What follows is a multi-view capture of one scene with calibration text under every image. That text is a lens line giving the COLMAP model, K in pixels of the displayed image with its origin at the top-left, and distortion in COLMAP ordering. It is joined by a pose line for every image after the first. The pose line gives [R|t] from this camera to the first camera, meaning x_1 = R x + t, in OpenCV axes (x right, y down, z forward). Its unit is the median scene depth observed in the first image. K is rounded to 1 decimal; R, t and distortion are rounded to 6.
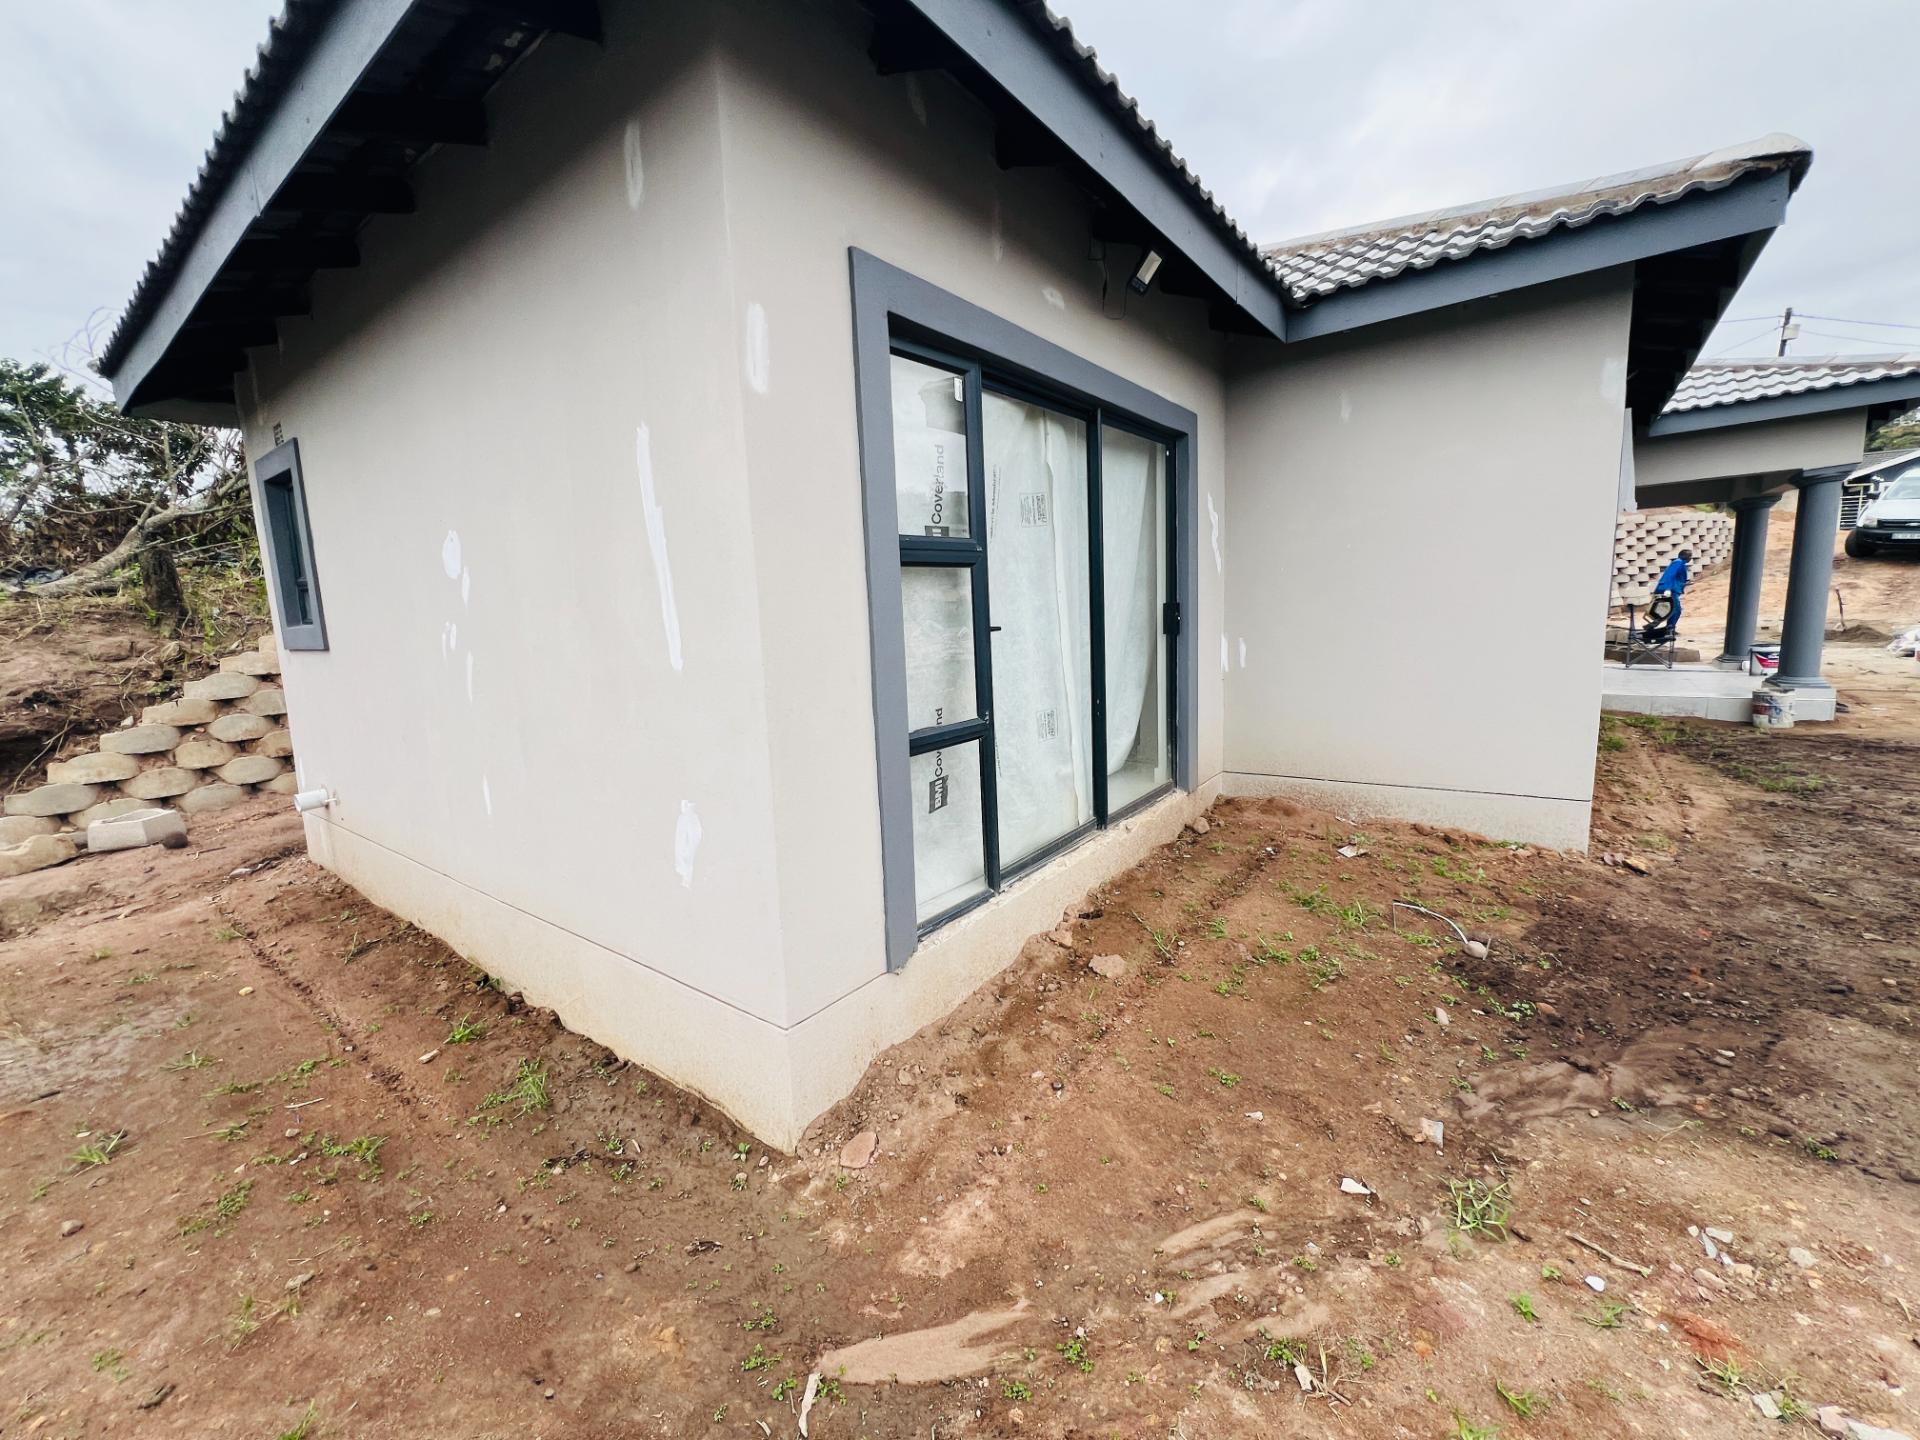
lens RADIAL K [[763.5, 0, 958.4], [0, 763.5, 720.7], [0, 0, 1]] dist [-0.002240, 0.000472]
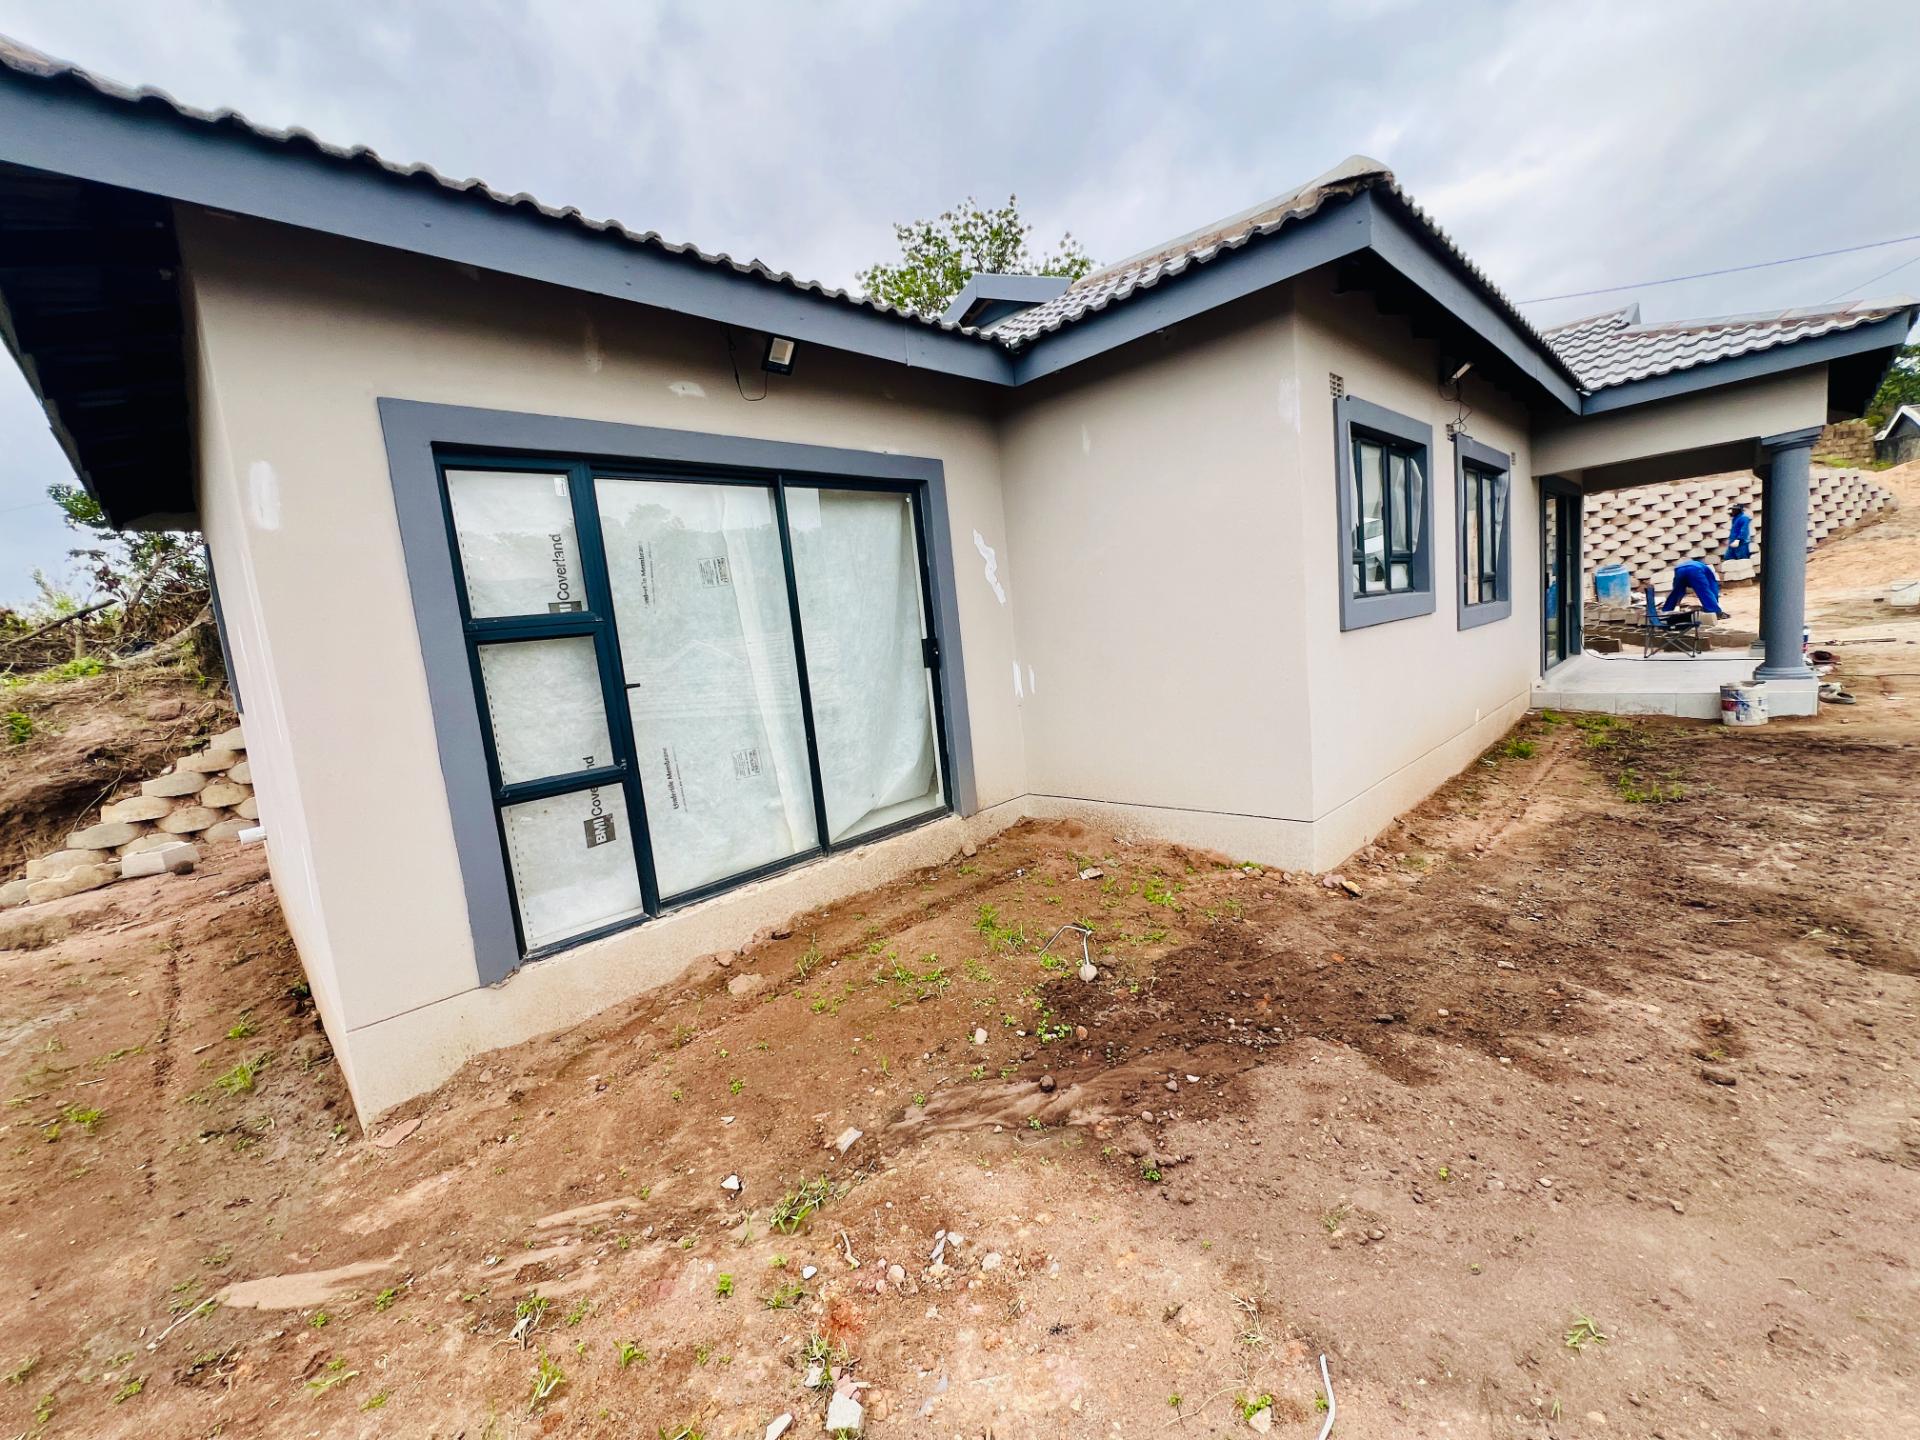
lens RADIAL K [[763.5, 0, 951.9], [0, 763.5, 719.6], [0, 0, 1]] dist [-0.002240, 0.000472]
pose [[0.988772, -0.035742, -0.145094, 0.587236], [0.033697, 0.999295, -0.016529, -0.029800], [0.145583, 0.011454, 0.989280, -0.051641]]
